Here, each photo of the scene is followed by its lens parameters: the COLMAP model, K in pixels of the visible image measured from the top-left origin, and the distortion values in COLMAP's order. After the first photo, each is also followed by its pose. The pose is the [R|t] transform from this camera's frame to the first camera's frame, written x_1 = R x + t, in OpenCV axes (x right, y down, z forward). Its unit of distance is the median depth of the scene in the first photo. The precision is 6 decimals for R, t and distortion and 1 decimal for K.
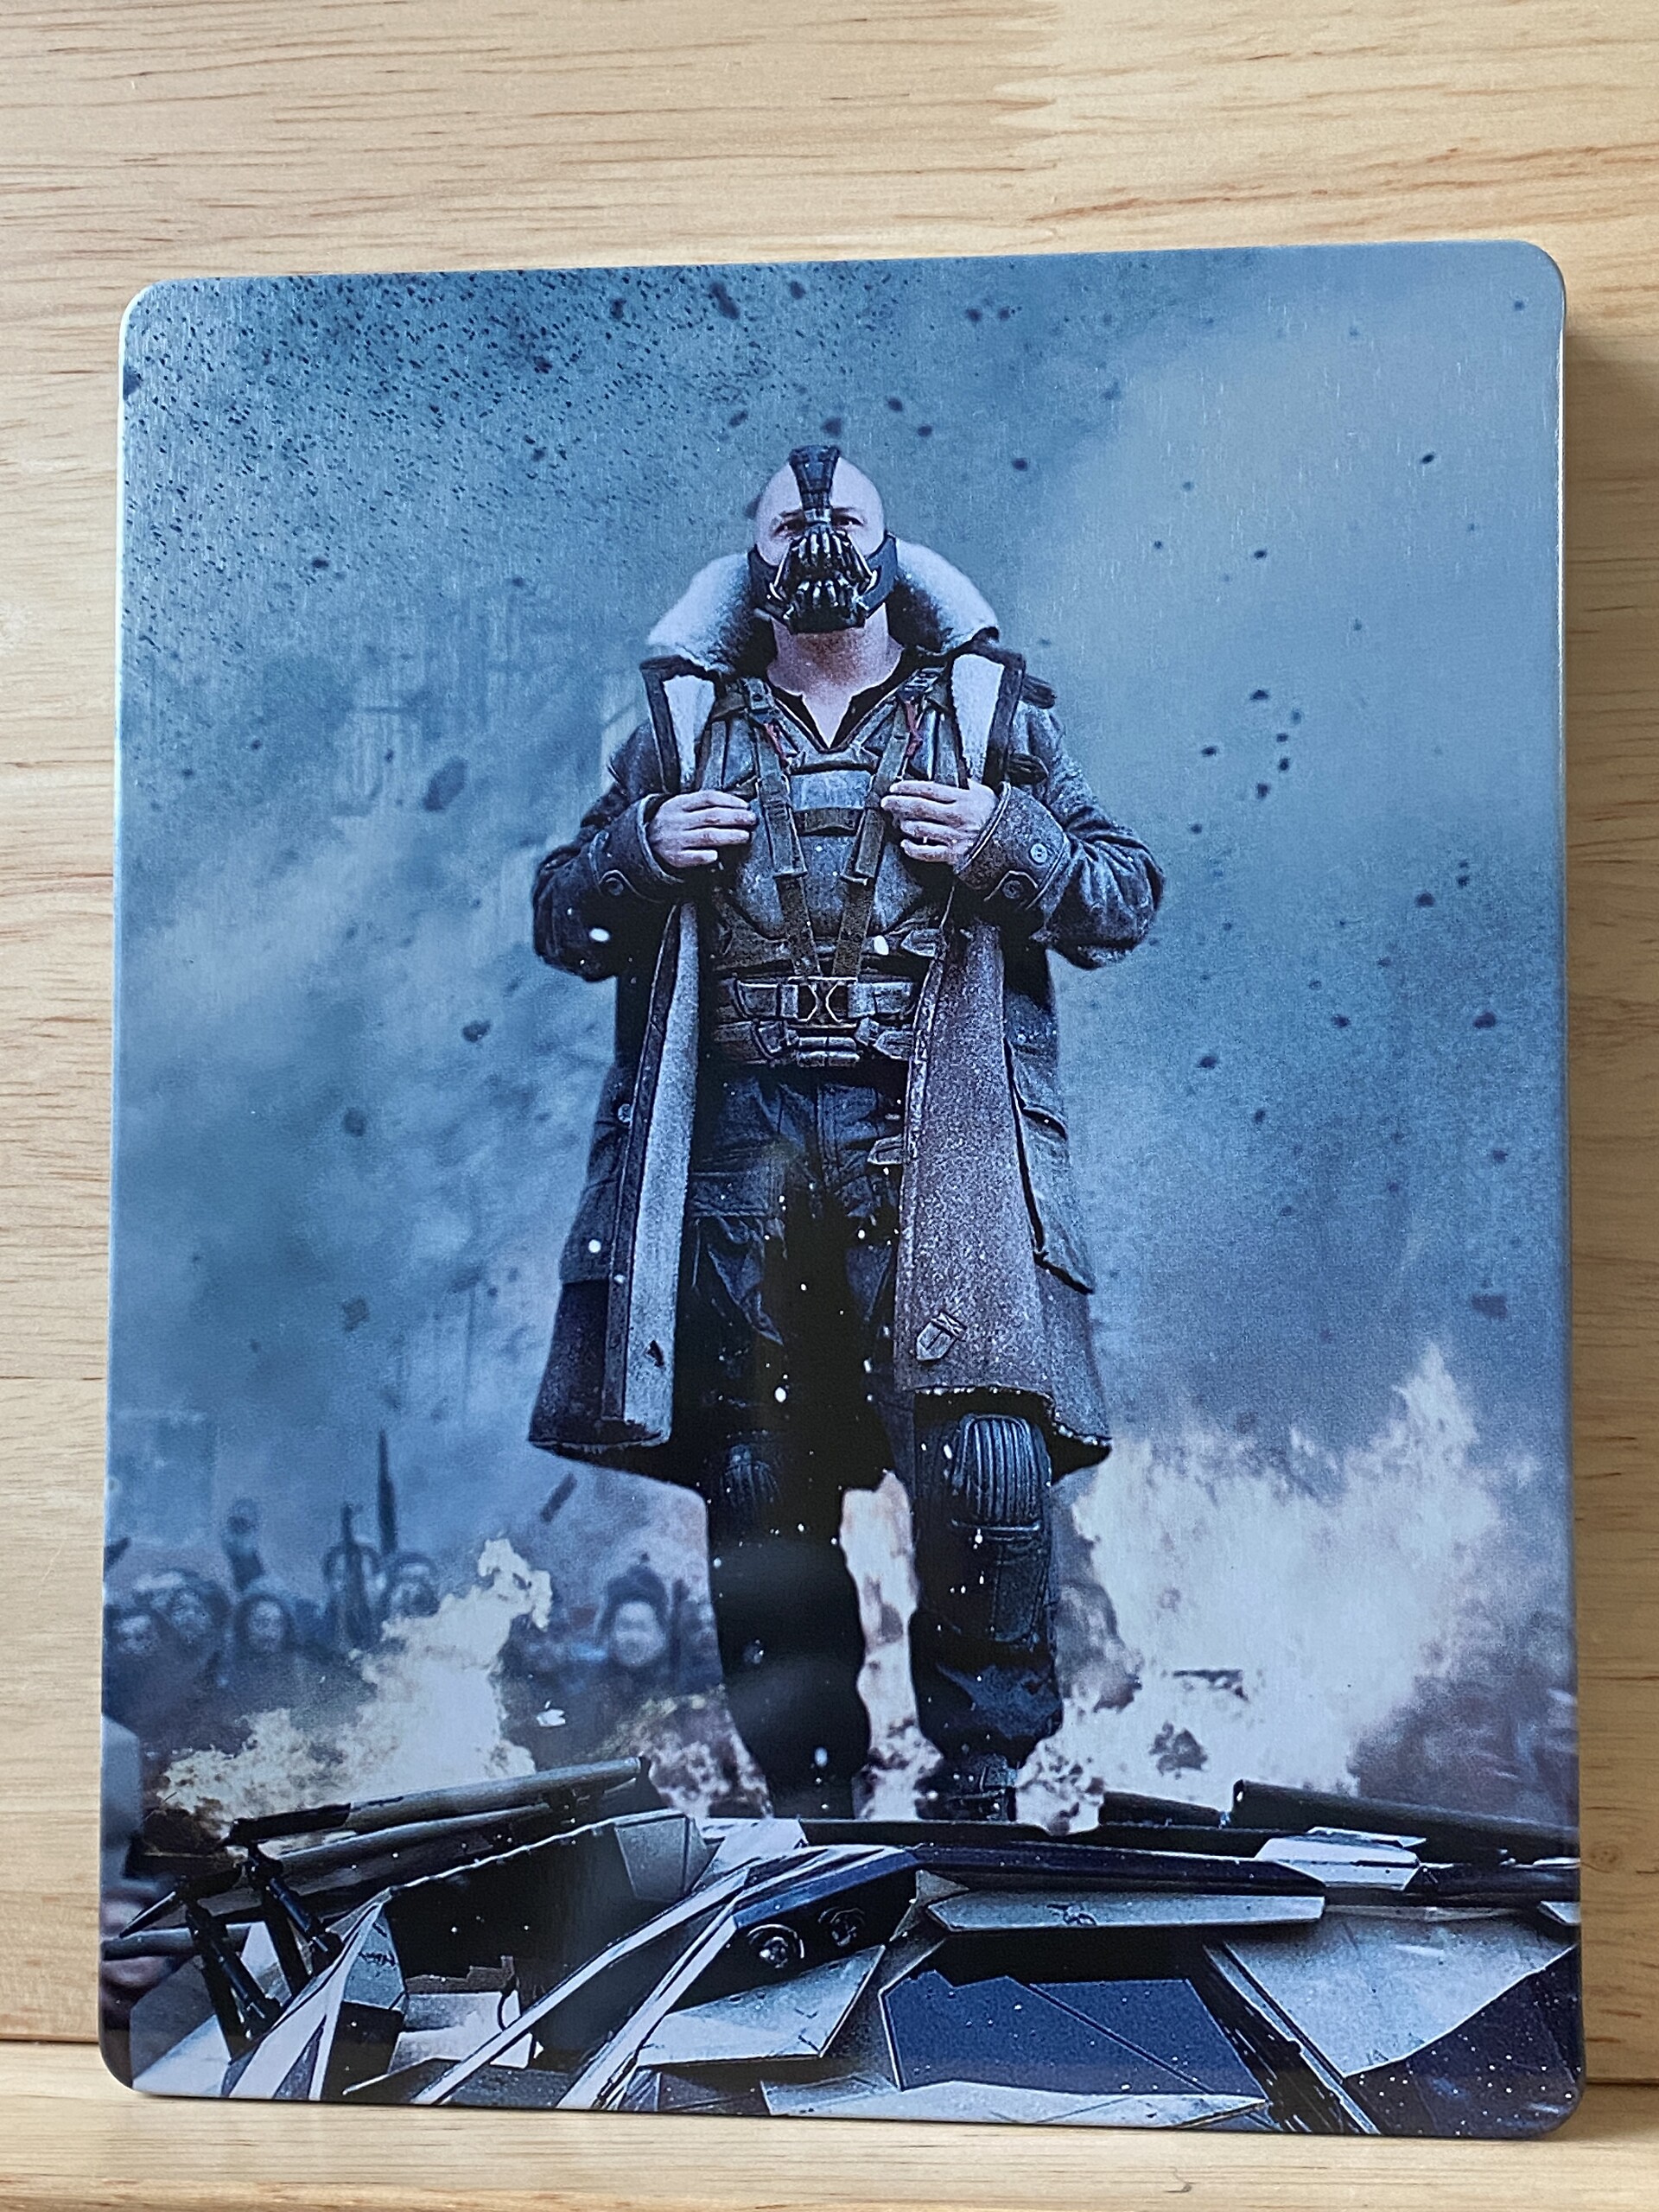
lens RADIAL K [[2791.4, 0, 821.1], [0, 2791.4, 1106.2], [0, 0, 1]] dist [-0.038788, 0.000000]
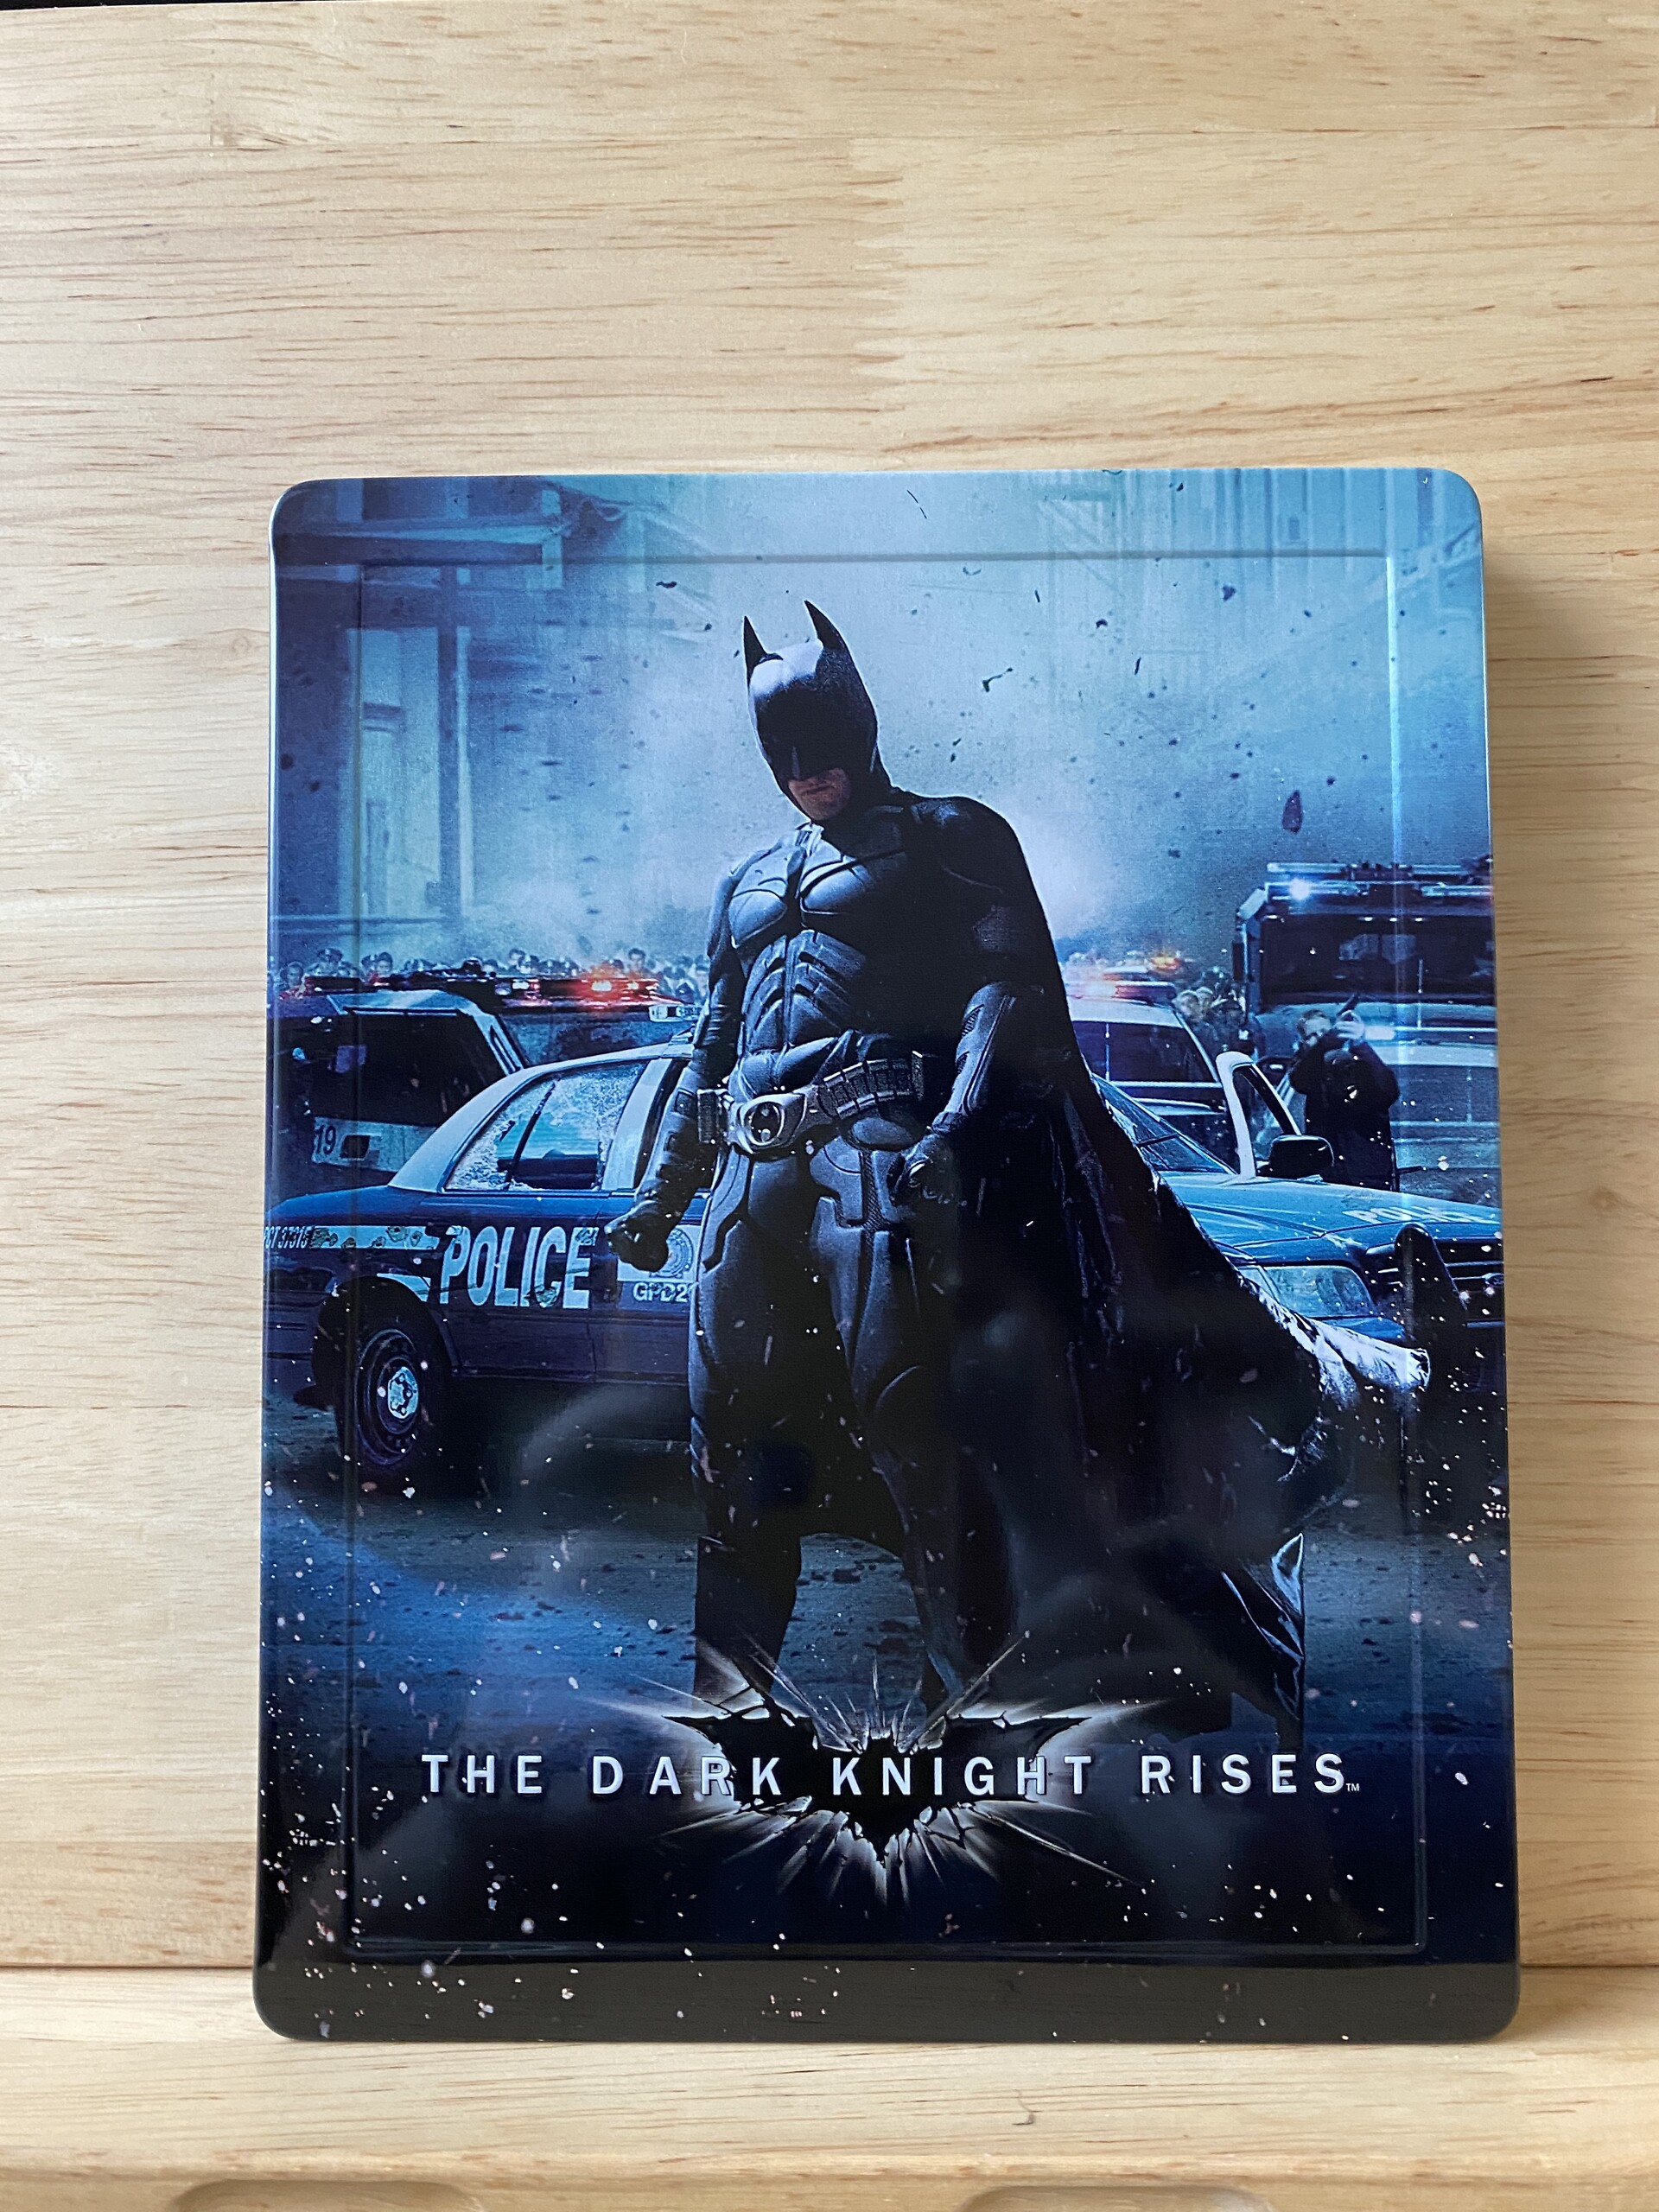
lens RADIAL K [[1733.2, 0, 863.0], [0, 1733.2, 1083.4], [0, 0, 1]] dist [-0.075908, 0.072582]
pose [[0.996597, -0.002610, 0.082384, 0.003022], [0.003441, 0.999945, -0.009941, -0.032169], [-0.082353, 0.010191, 0.996551, 0.245032]]
